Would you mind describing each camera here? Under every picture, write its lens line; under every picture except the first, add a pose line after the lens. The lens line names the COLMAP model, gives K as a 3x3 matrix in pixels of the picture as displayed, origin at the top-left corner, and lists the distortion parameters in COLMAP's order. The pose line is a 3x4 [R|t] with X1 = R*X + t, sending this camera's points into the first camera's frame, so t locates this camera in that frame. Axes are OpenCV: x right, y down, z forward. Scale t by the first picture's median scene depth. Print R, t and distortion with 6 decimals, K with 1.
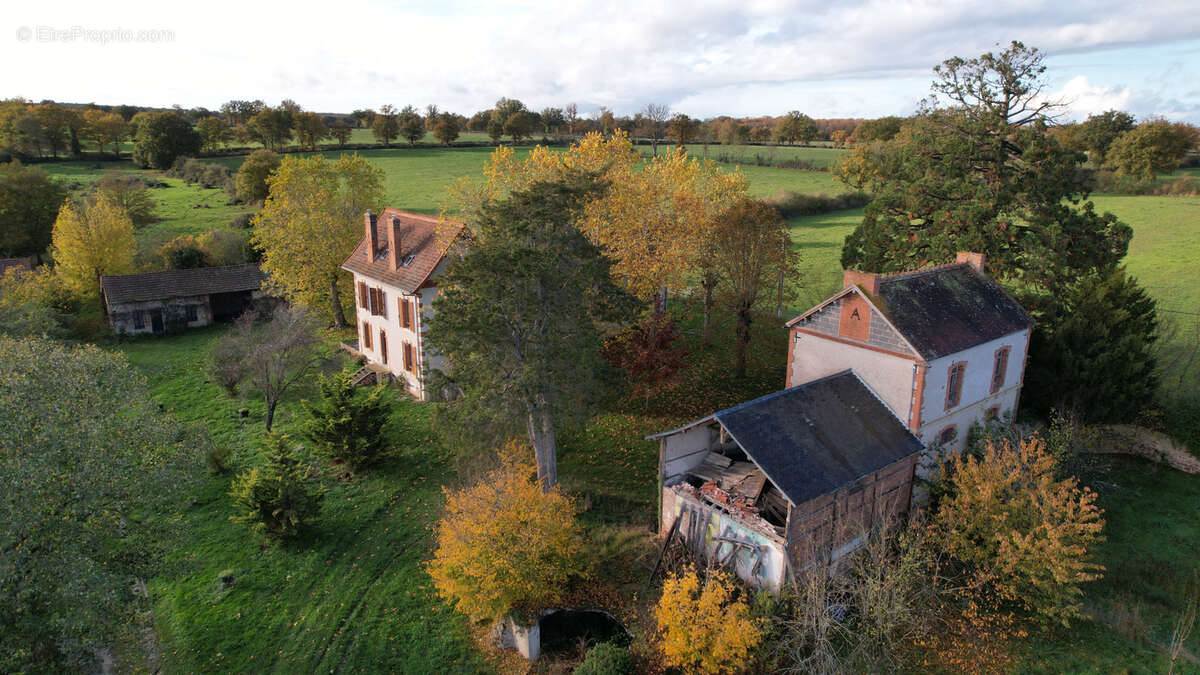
lens RADIAL K [[767.8, 0, 600.6], [0, 767.8, 343.5], [0, 0, 1]] dist [-0.079050, 0.073777]
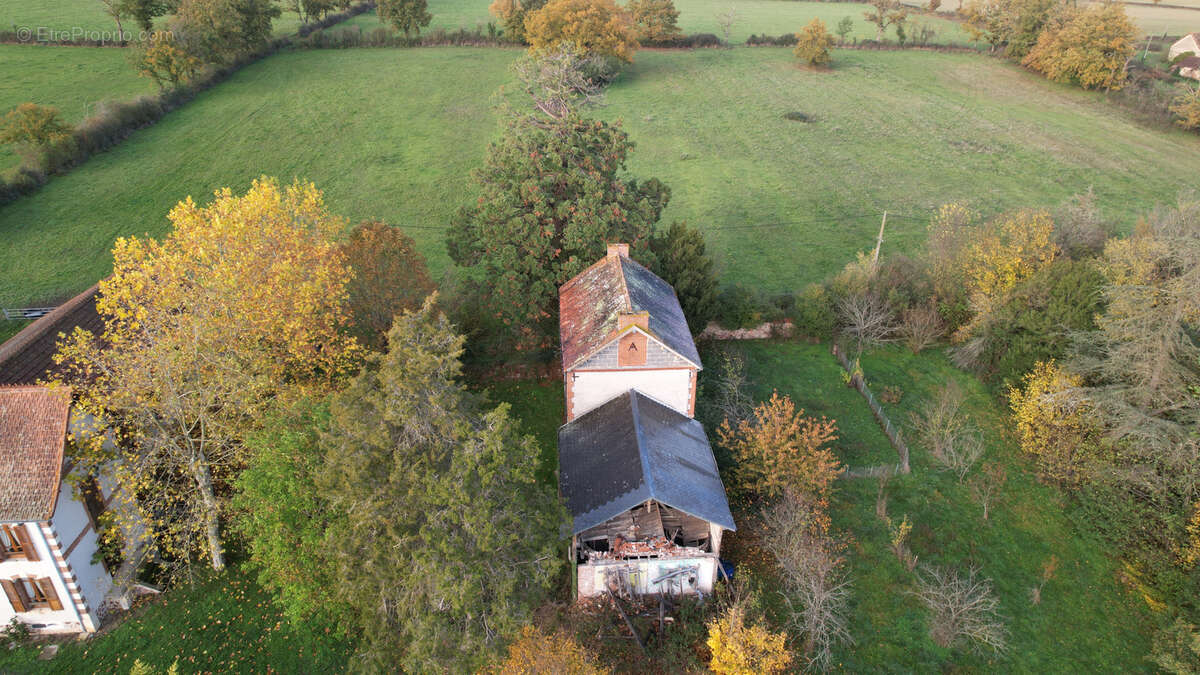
lens RADIAL K [[767.8, 0, 600.6], [0, 767.8, 343.5], [0, 0, 1]] dist [-0.079050, 0.073777]
pose [[0.562837, -0.394114, 0.726559, -0.346513], [0.217528, 0.918648, 0.329800, -0.279377], [-0.797431, -0.027576, 0.602780, 0.205486]]
